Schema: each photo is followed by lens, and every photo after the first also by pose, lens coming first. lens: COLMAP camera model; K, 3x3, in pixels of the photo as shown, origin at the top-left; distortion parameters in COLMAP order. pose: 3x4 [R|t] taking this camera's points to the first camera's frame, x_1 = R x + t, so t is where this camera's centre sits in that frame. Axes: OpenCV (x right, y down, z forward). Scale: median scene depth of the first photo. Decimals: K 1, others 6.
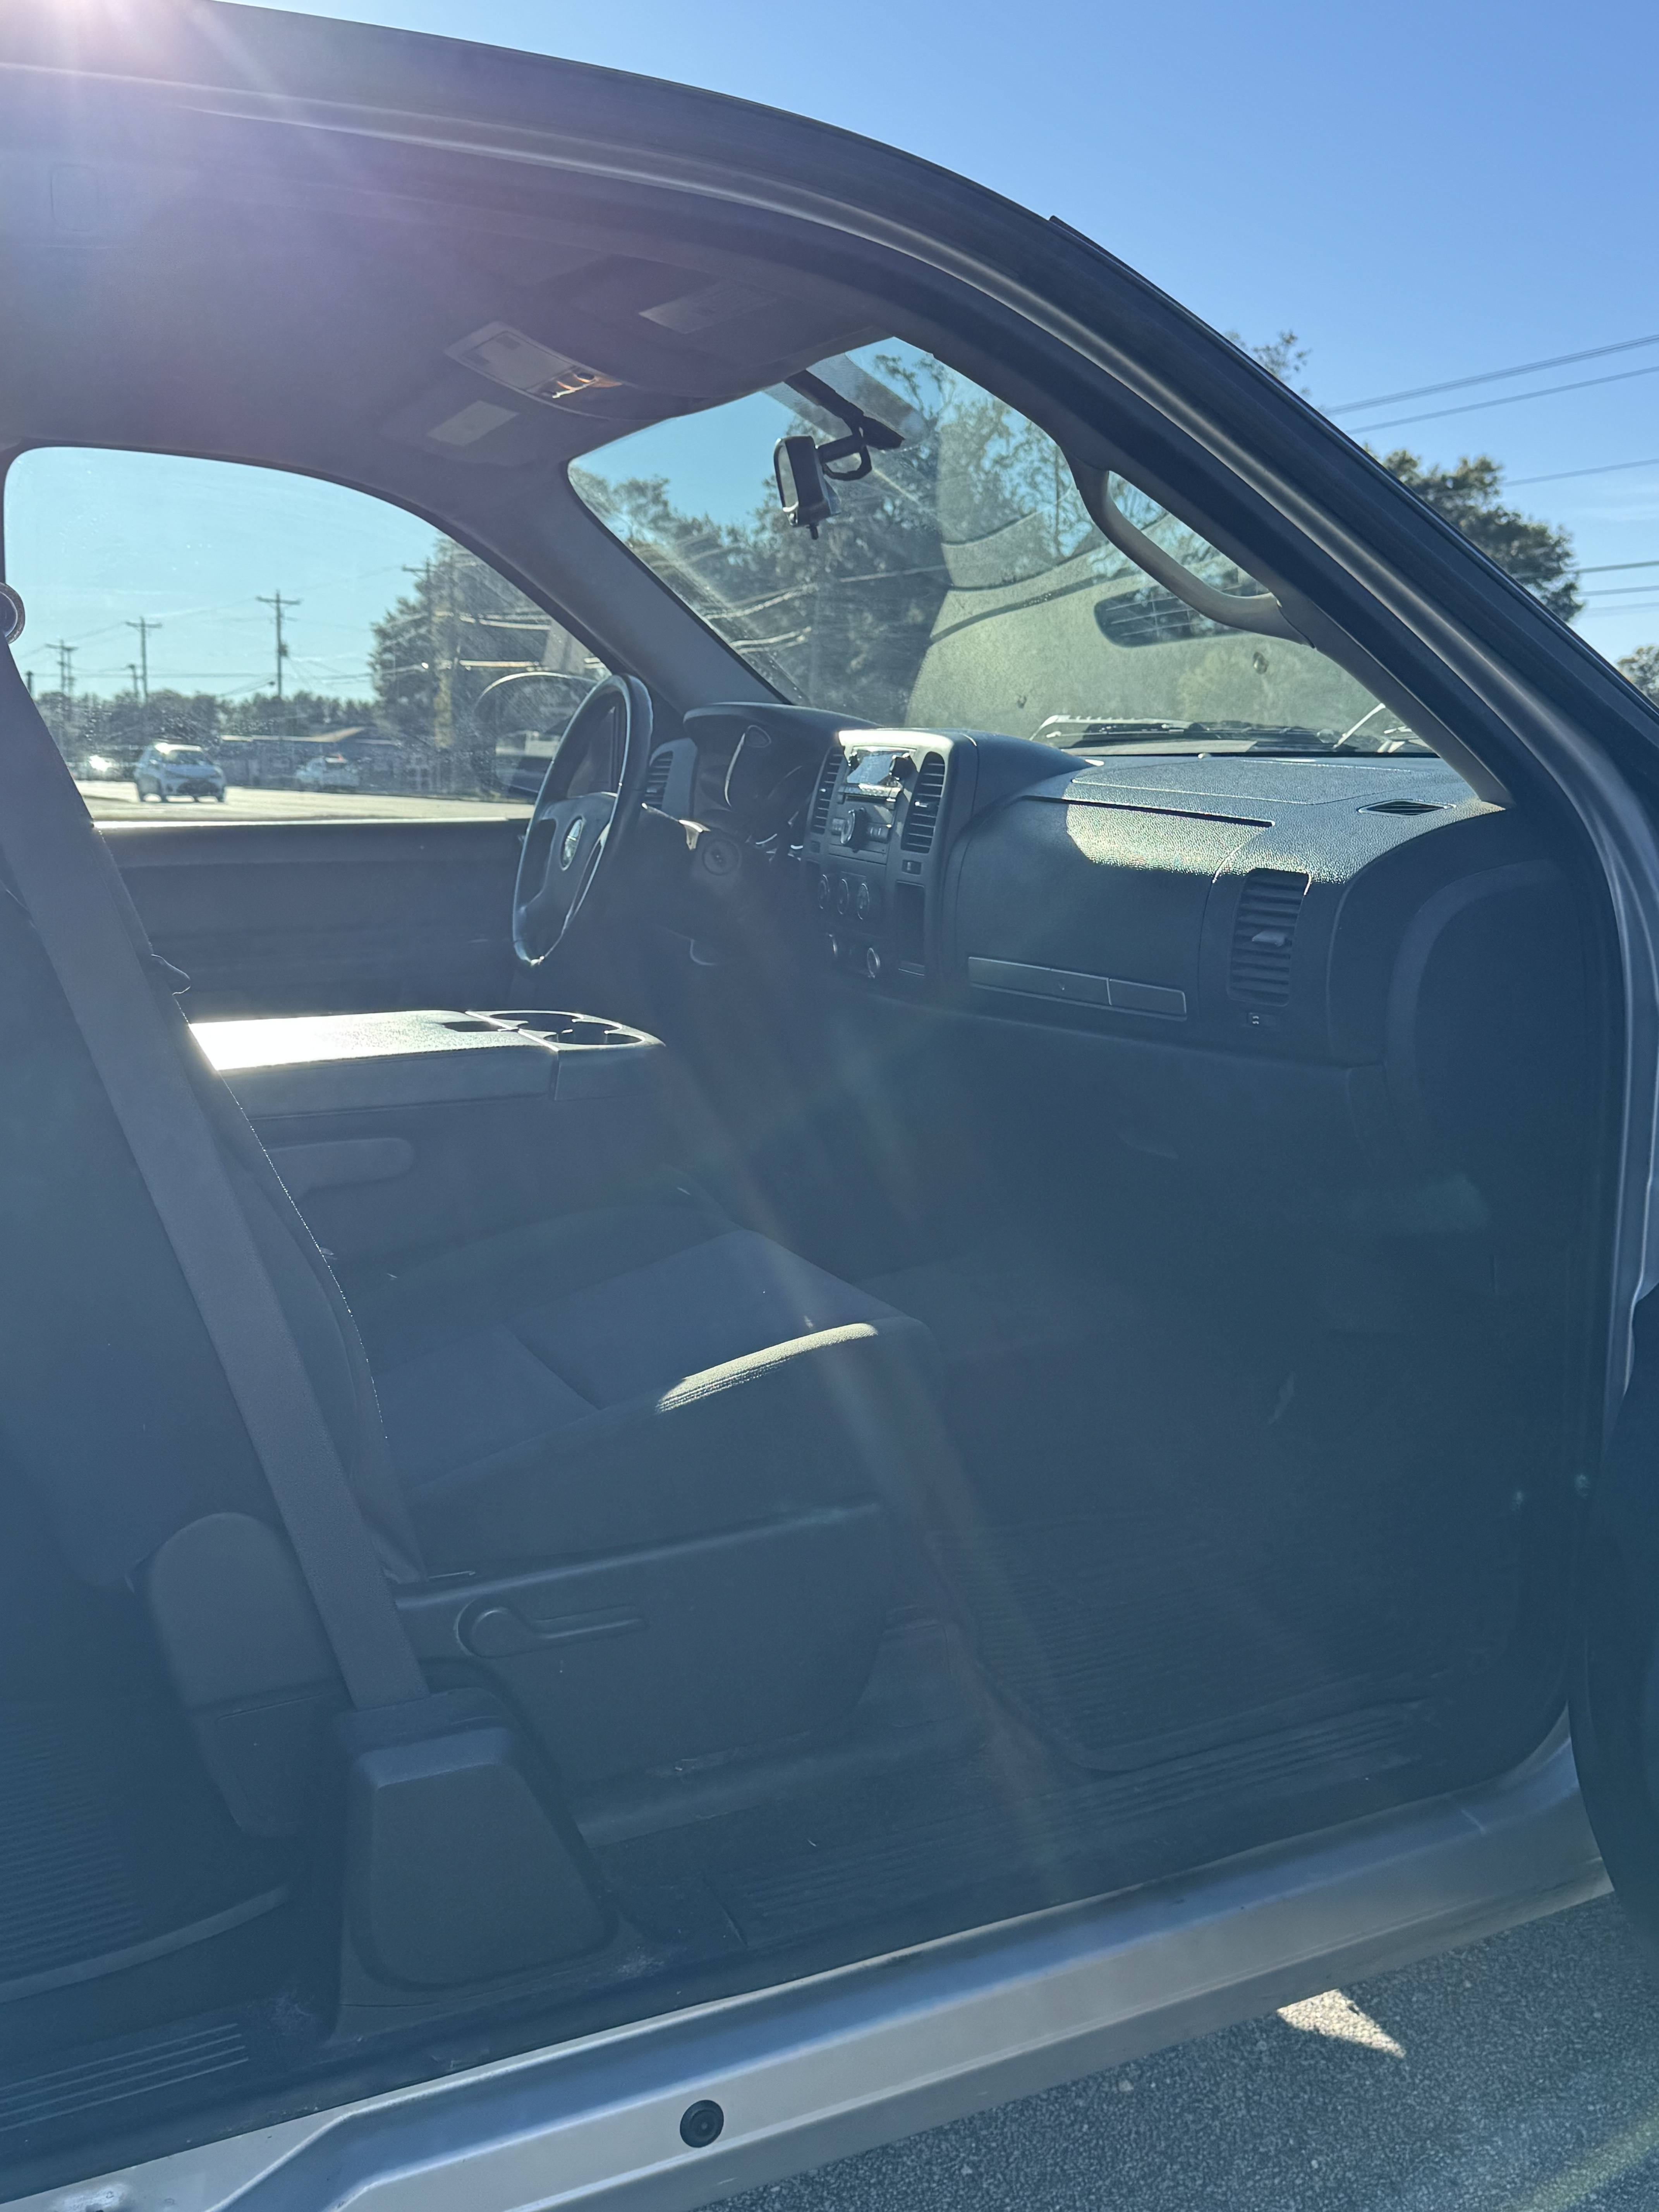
lens RADIAL K [[2158.6, 0, 829.5], [0, 2158.6, 1106.0], [0, 0, 1]] dist [0.186835, -0.426231]
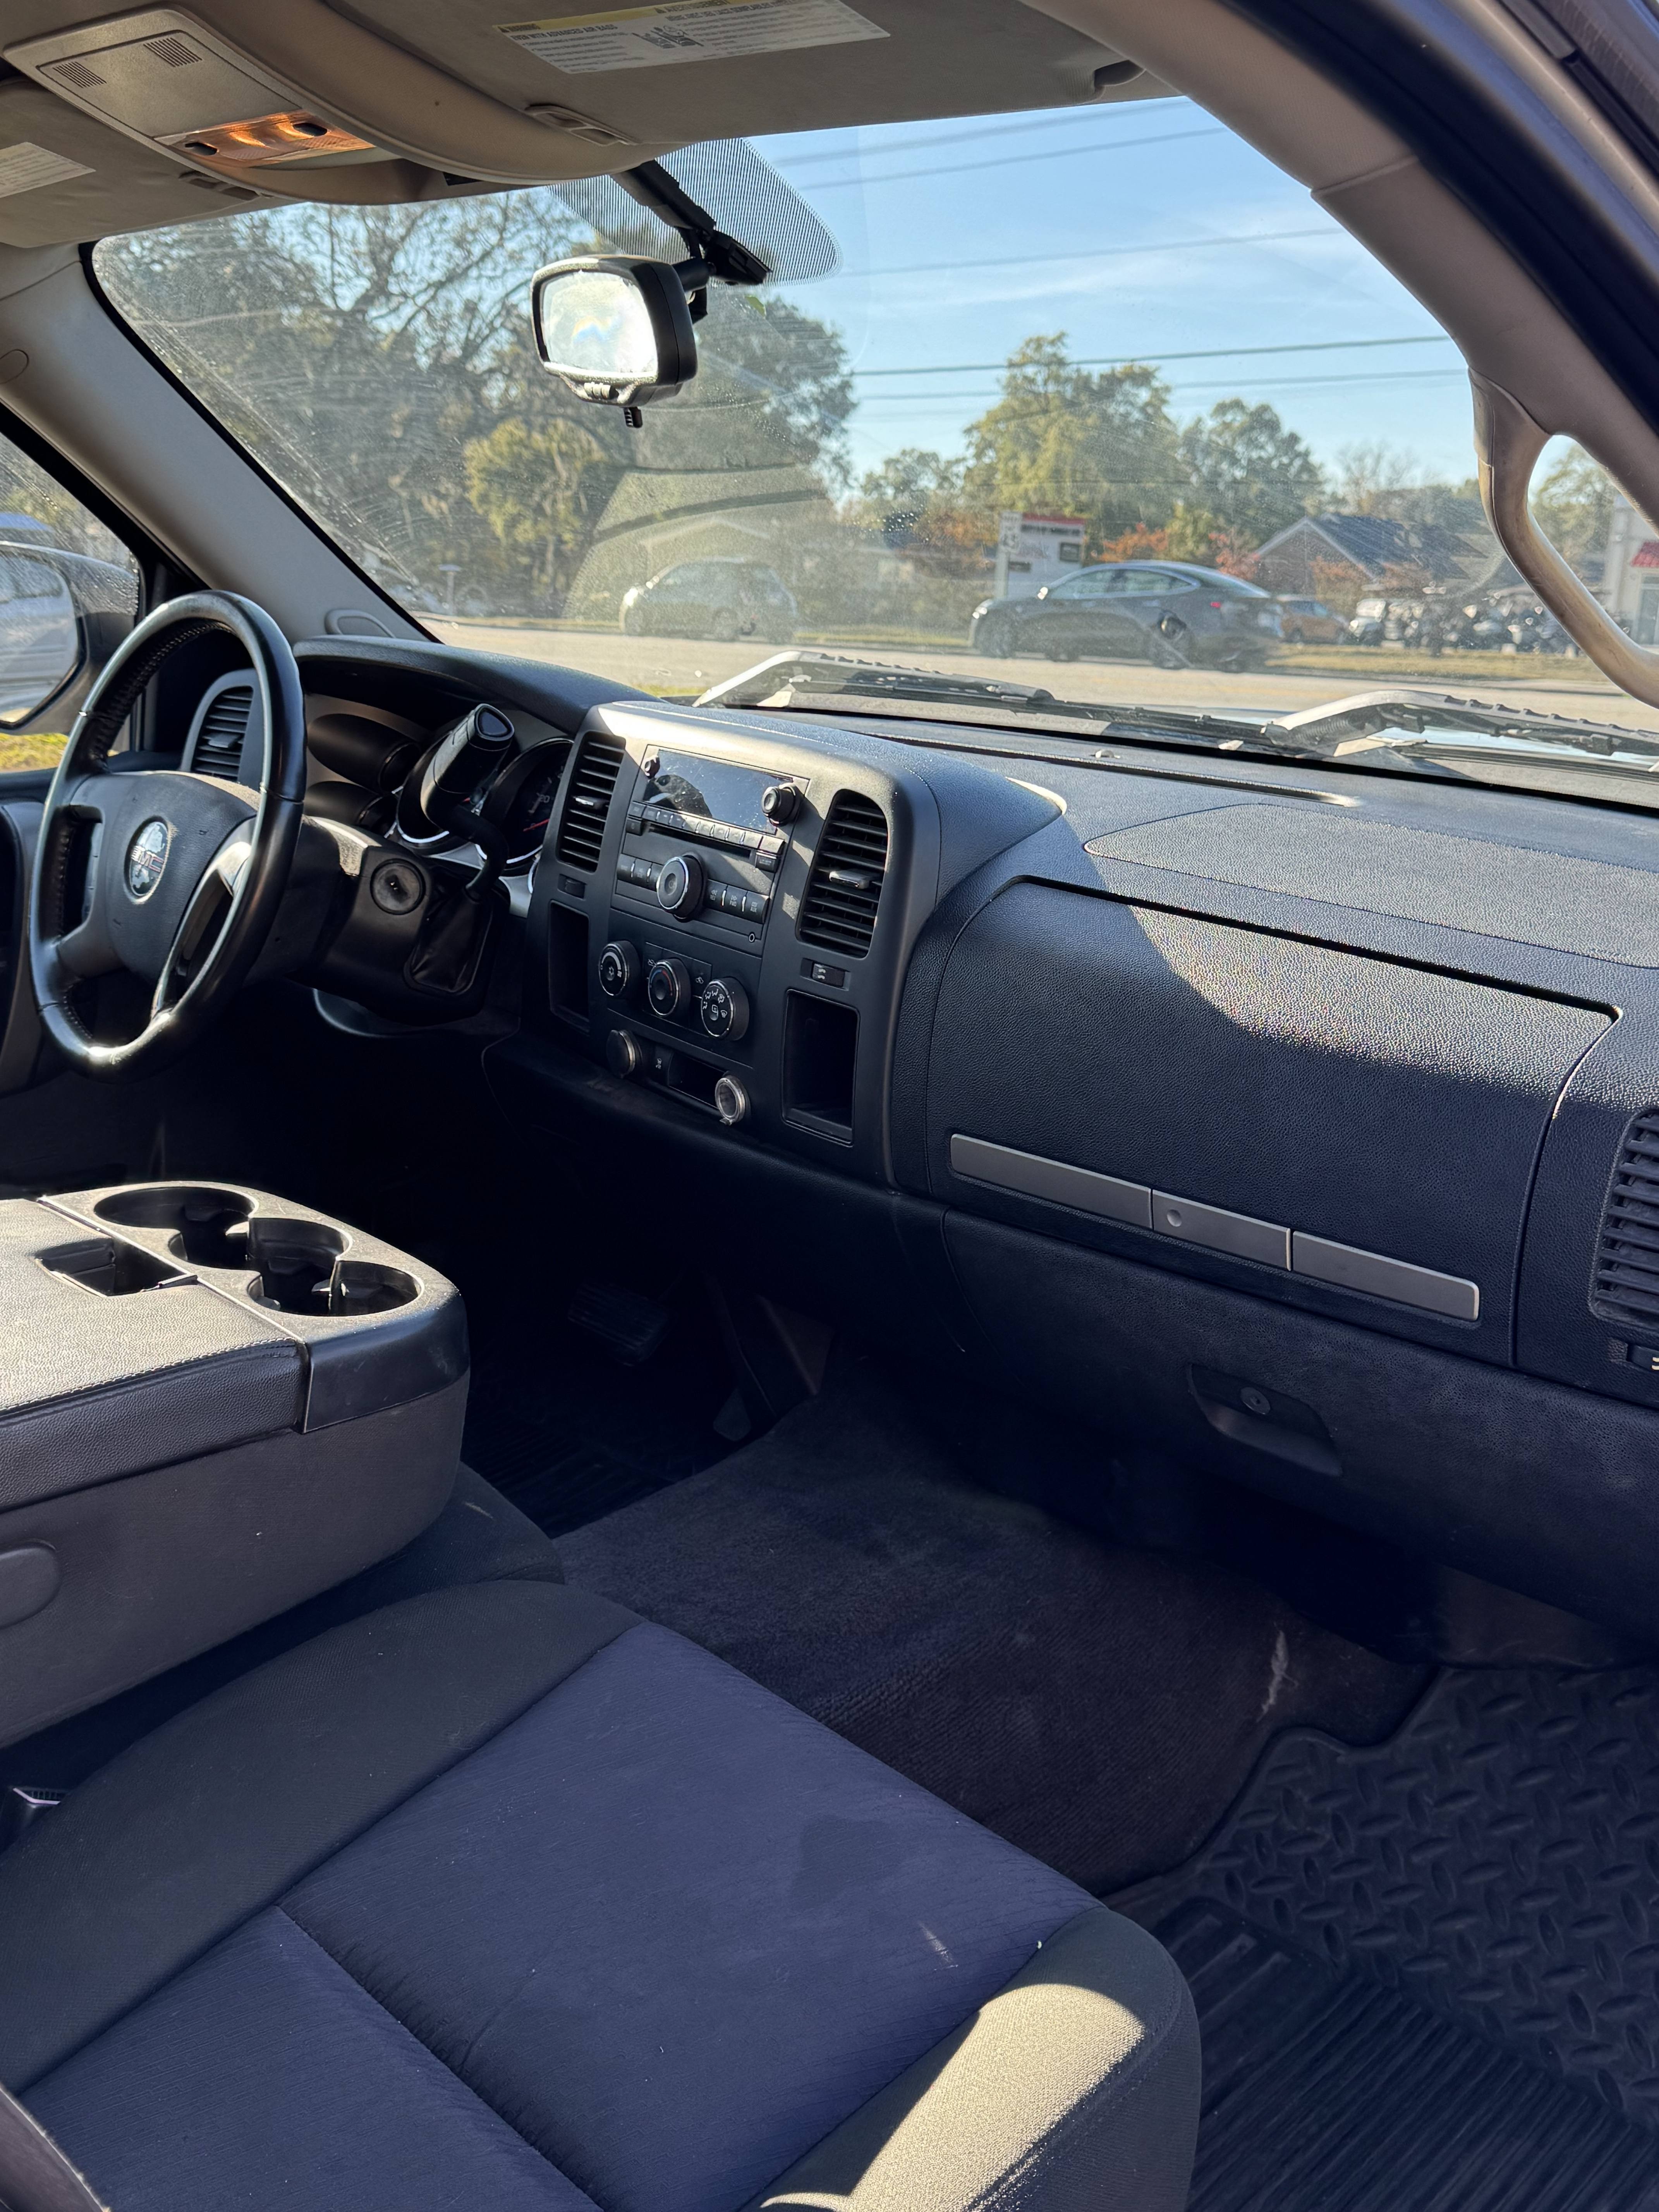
lens RADIAL K [[2114.6, 0, 829.5], [0, 2114.6, 1106.0], [0, 0, 1]] dist [0.282438, -0.939995]
pose [[0.945865, -0.042818, 0.321724, -0.153191], [0.008993, 0.994337, 0.105896, -0.128932], [-0.324436, -0.097270, 0.940893, 0.381584]]
